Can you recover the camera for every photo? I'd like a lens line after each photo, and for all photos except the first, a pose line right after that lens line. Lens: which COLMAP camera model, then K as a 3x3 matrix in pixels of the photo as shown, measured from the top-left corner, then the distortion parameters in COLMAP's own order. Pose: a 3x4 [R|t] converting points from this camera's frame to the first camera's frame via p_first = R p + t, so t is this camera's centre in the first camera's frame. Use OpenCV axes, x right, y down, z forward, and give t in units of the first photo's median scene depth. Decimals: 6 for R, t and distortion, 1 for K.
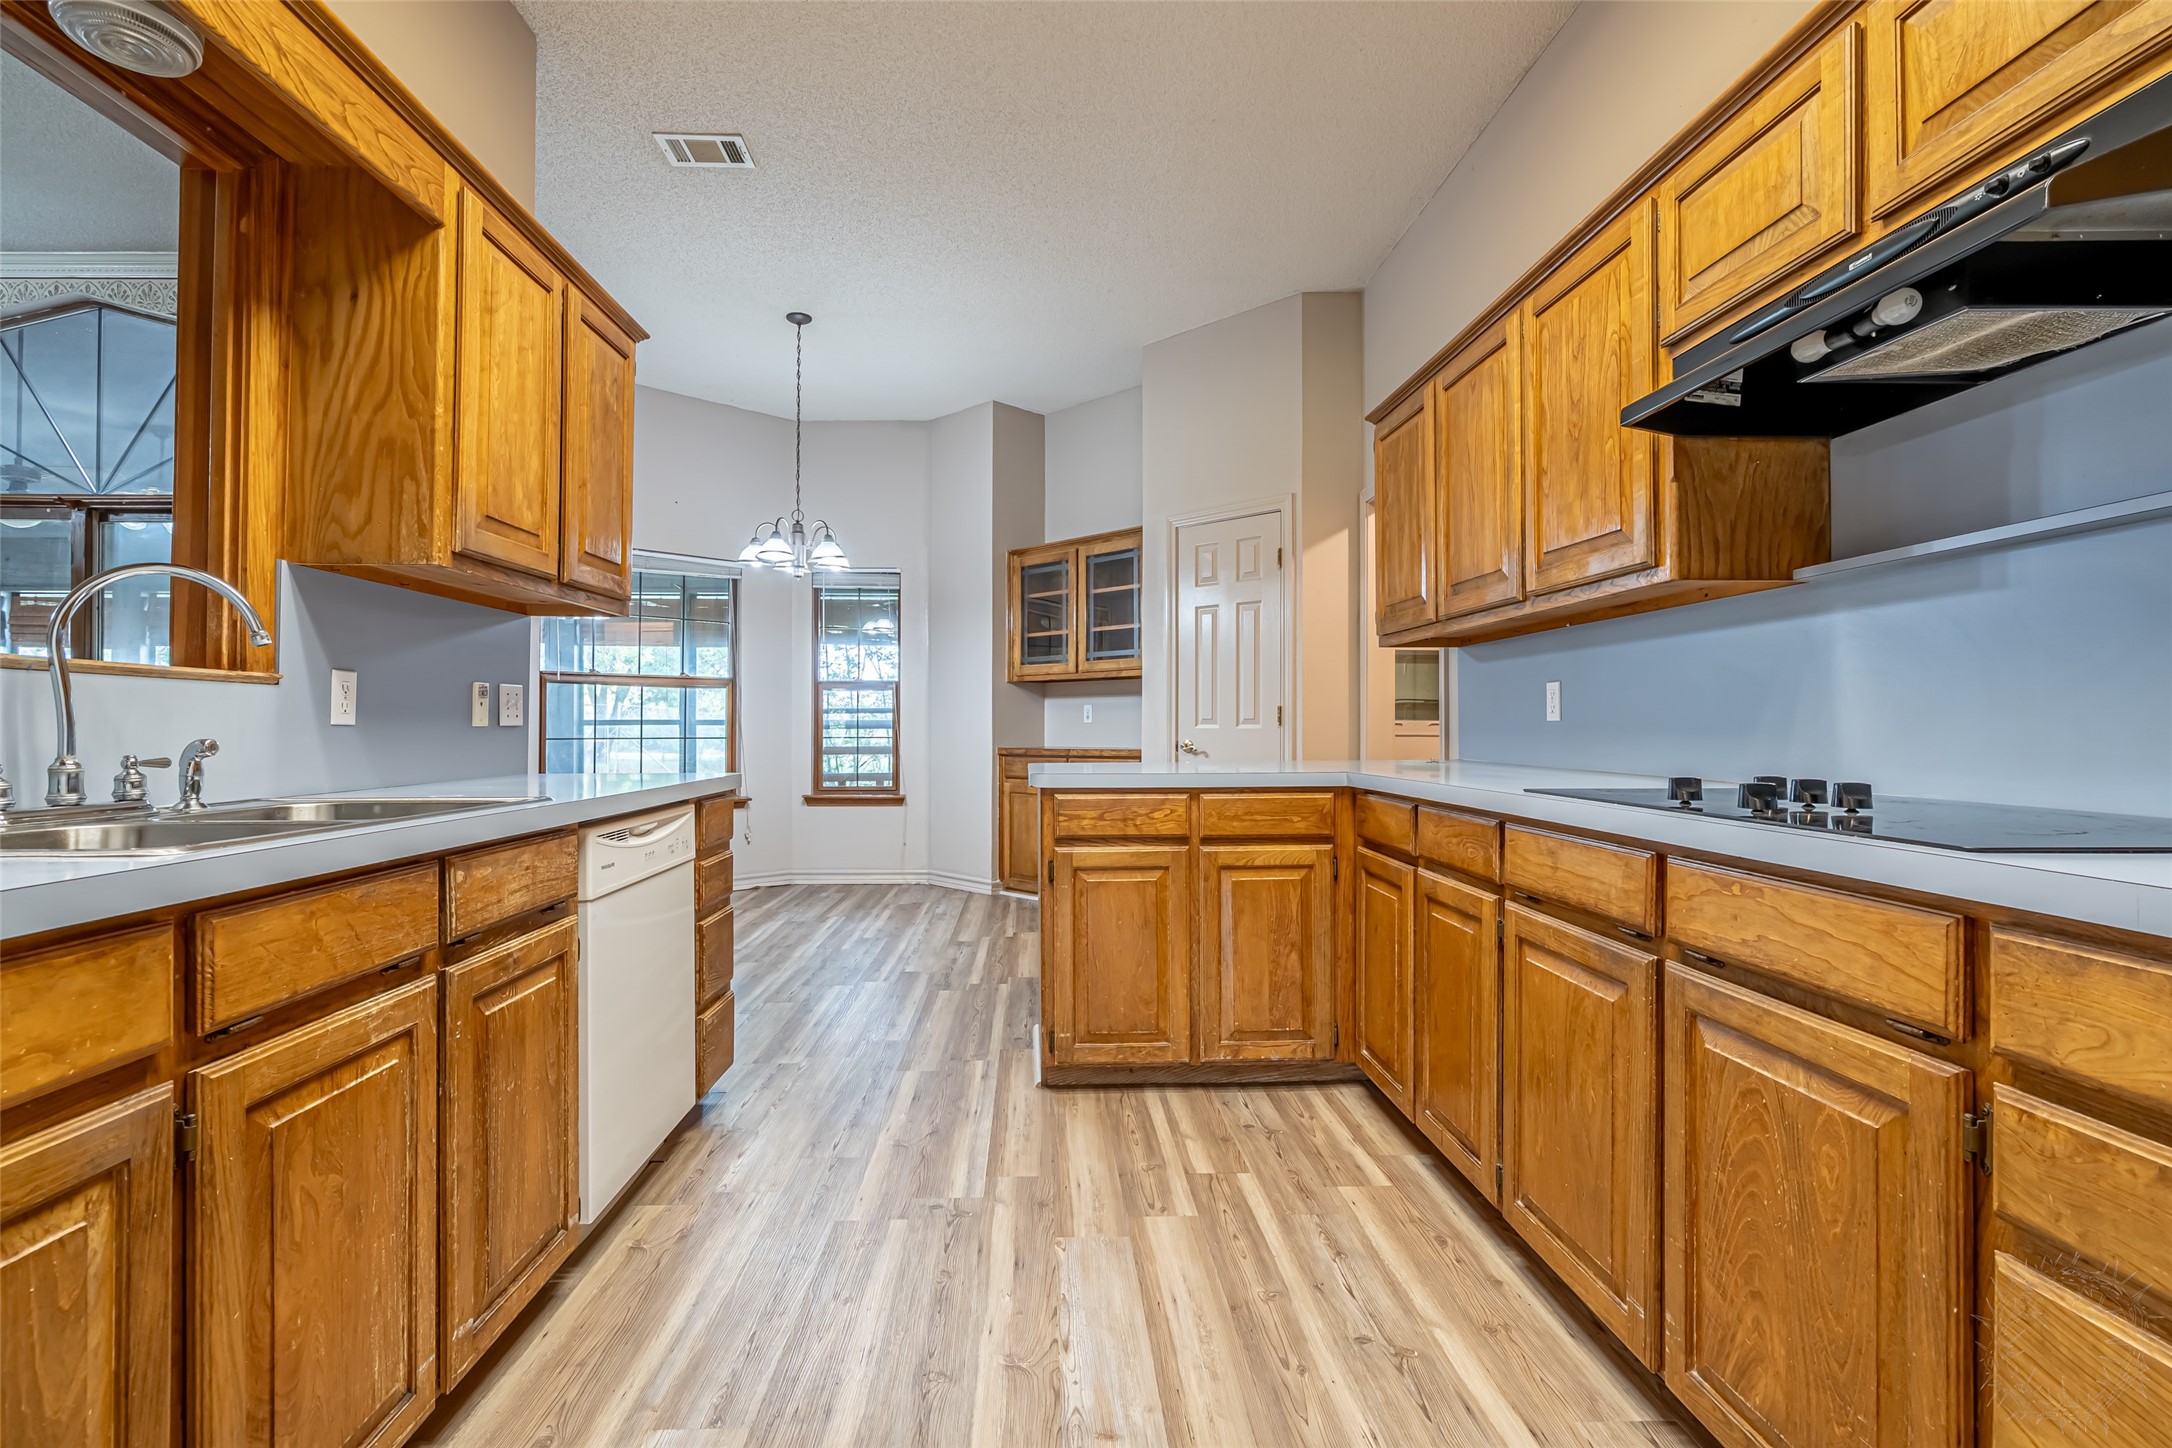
lens RADIAL K [[988.5, 0, 1086.0], [0, 988.5, 724.0], [0, 0, 1]] dist [-0.003213, 0.001717]
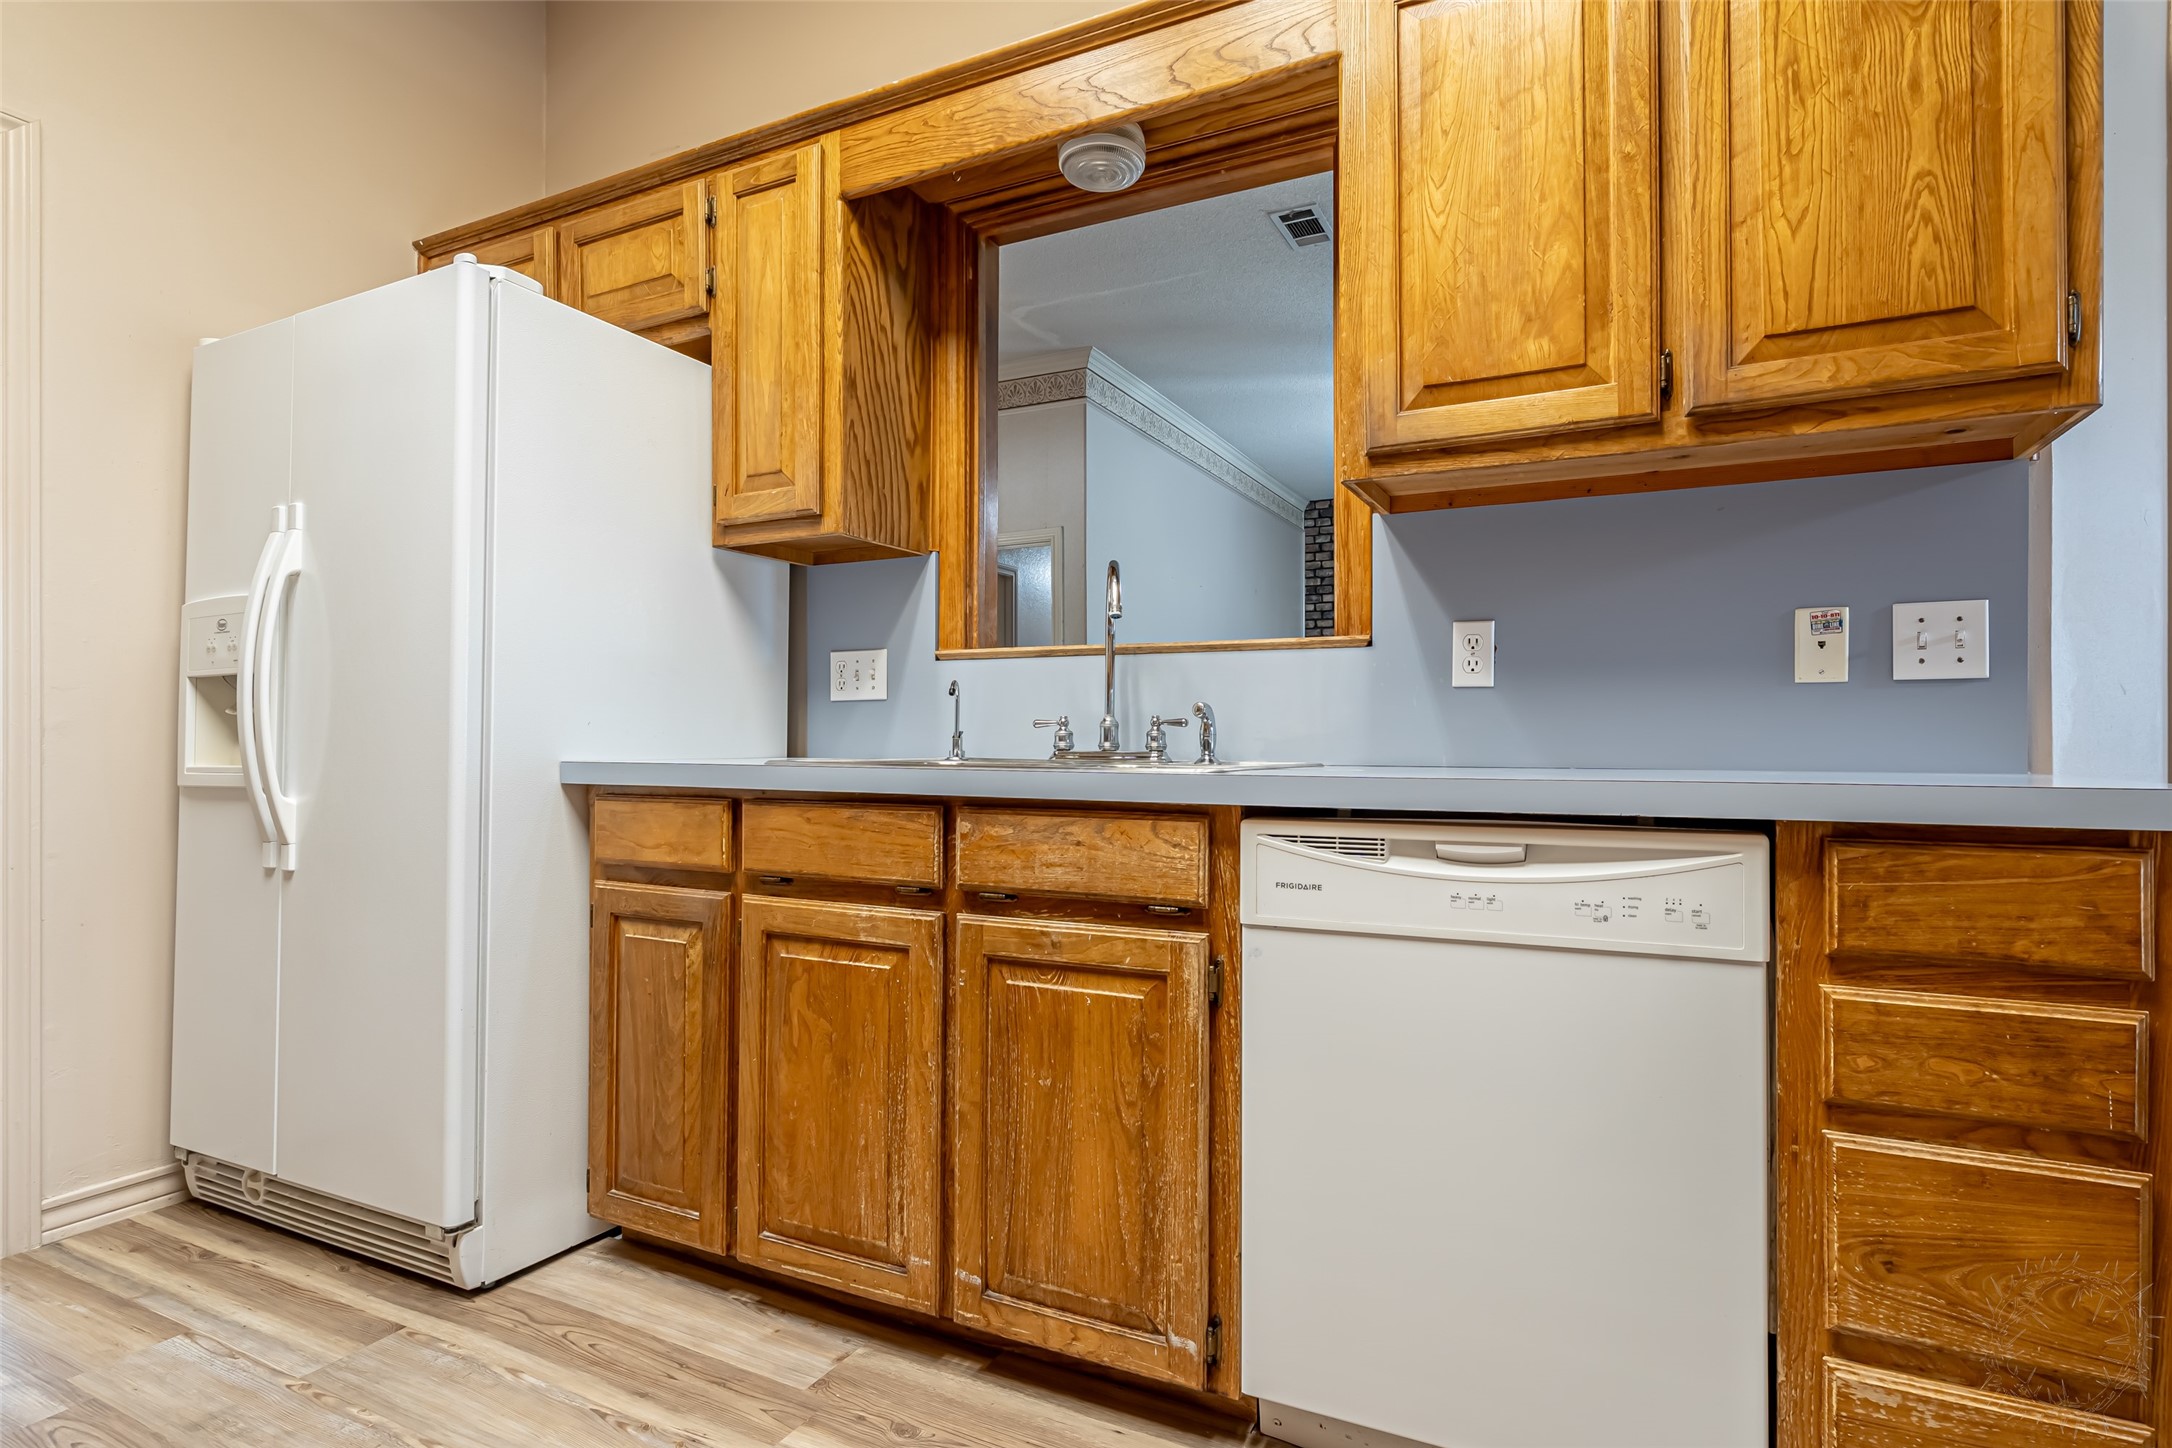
lens RADIAL K [[988.5, 0, 1086.0], [0, 988.5, 724.0], [0, 0, 1]] dist [-0.003213, 0.001717]
pose [[-0.469821, -0.010994, -0.882693, 0.207700], [0.001735, 0.999909, -0.013378, 0.062076], [0.882760, -0.007816, -0.469760, 1.592655]]
